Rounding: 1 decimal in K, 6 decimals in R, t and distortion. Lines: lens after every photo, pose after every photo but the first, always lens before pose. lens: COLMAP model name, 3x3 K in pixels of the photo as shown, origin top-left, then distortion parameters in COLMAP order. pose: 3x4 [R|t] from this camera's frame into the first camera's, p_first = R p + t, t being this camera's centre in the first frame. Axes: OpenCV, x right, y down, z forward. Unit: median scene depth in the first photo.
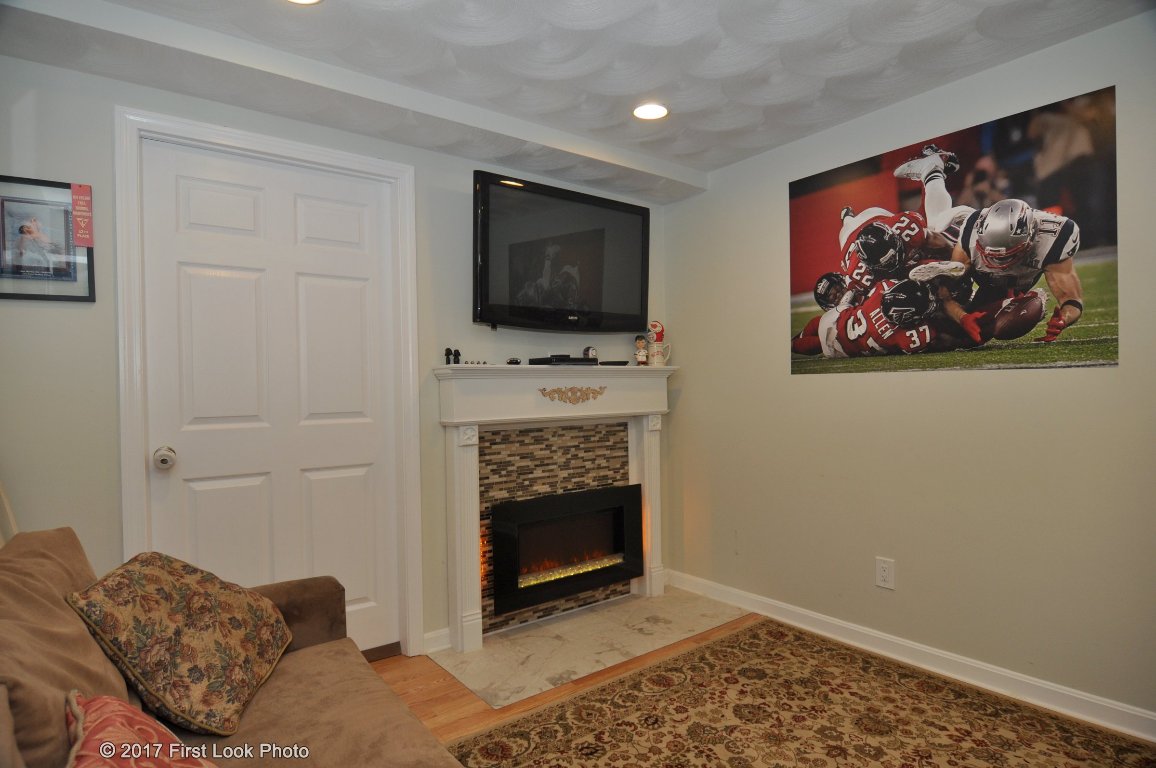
lens RADIAL K [[620.5, 0, 617.2], [0, 620.5, 393.6], [0, 0, 1]] dist [-0.016743, -0.000681]
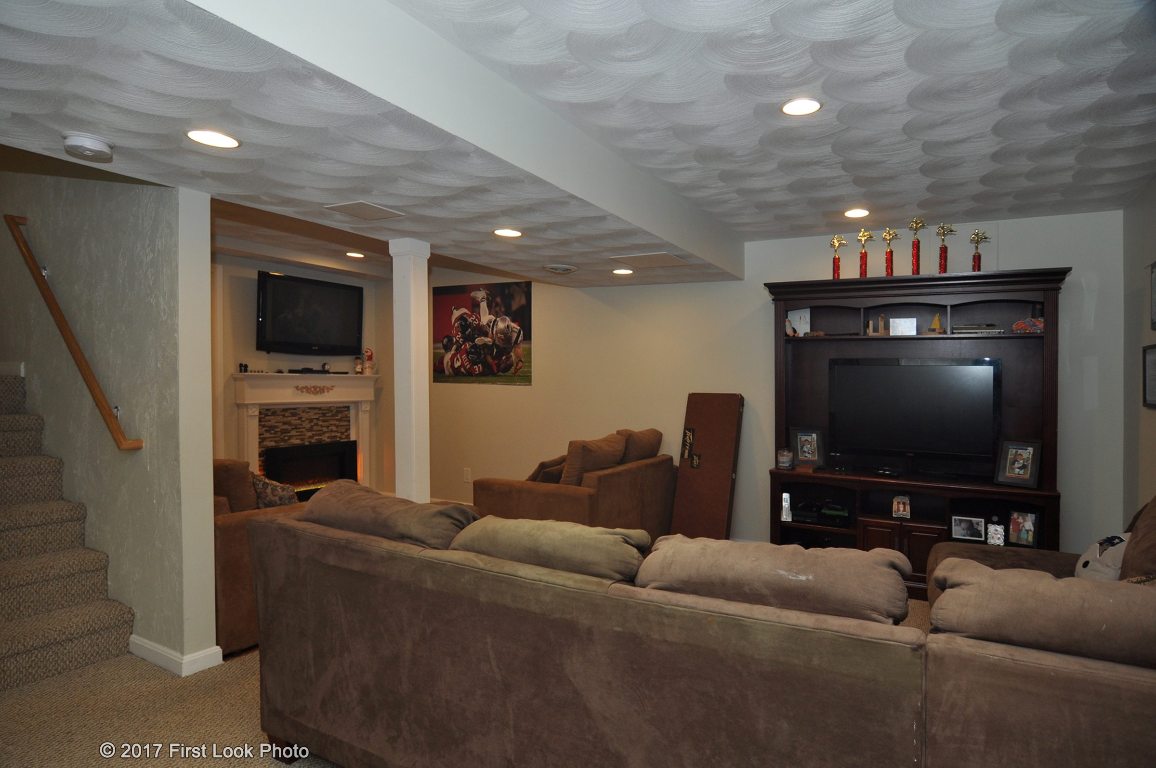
lens RADIAL K [[617.6, 0, 619.9], [0, 617.6, 414.8], [0, 0, 1]] dist [-0.041625, -0.000022]
pose [[0.935294, 0.012081, 0.353665, 0.151498], [-0.027641, 0.998858, 0.038979, -0.022224], [-0.352790, -0.046232, 0.934560, -1.137413]]
